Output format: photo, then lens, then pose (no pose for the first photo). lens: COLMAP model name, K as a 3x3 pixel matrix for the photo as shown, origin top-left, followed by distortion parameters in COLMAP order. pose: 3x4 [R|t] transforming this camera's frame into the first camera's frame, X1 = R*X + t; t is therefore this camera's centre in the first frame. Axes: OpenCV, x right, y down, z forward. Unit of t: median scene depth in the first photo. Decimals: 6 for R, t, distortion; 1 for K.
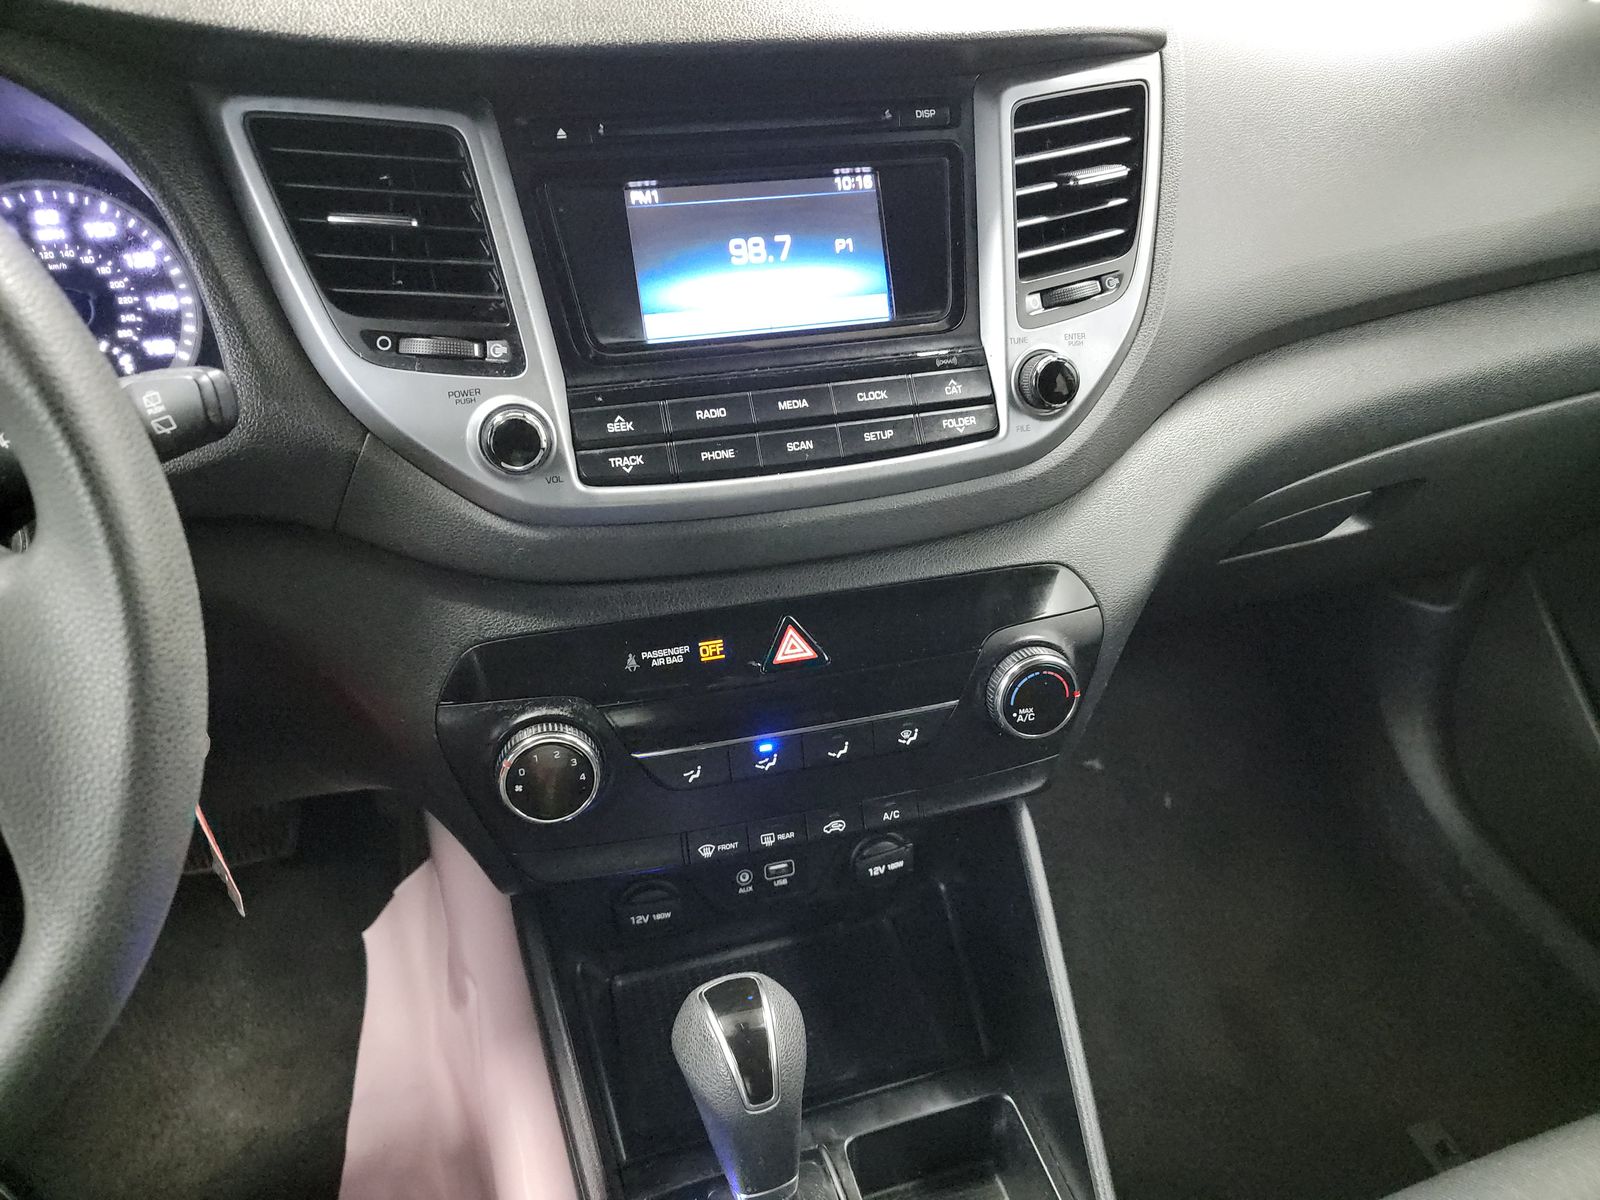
lens RADIAL K [[1108.6, 0, 801.4], [0, 1108.6, 600.6], [0, 0, 1]] dist [-0.007231, -0.004438]
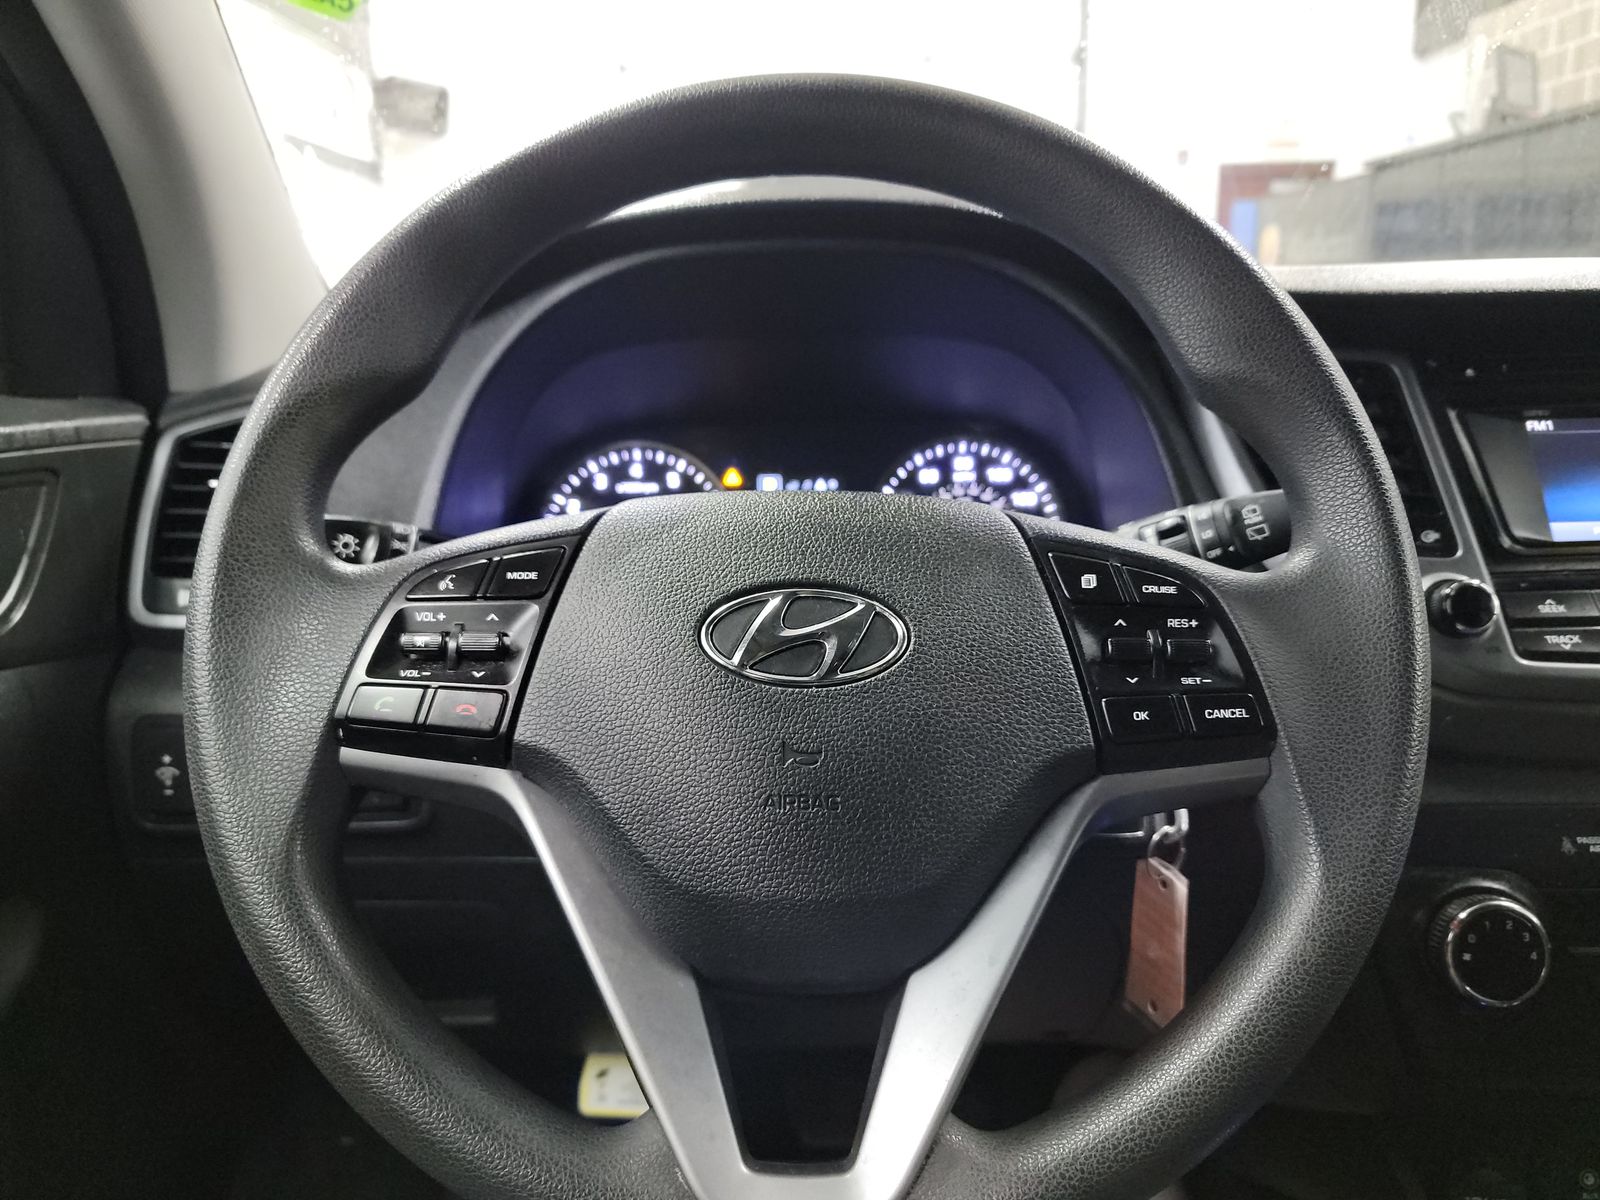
lens RADIAL K [[1108.6, 0, 798.9], [0, 1108.6, 598.2], [0, 0, 1]] dist [-0.007231, -0.004438]
pose [[0.948744, 0.020369, -0.315389, -0.494986], [-0.139689, 0.922182, -0.360650, 0.300453], [0.283500, 0.386221, 0.877759, -0.118453]]
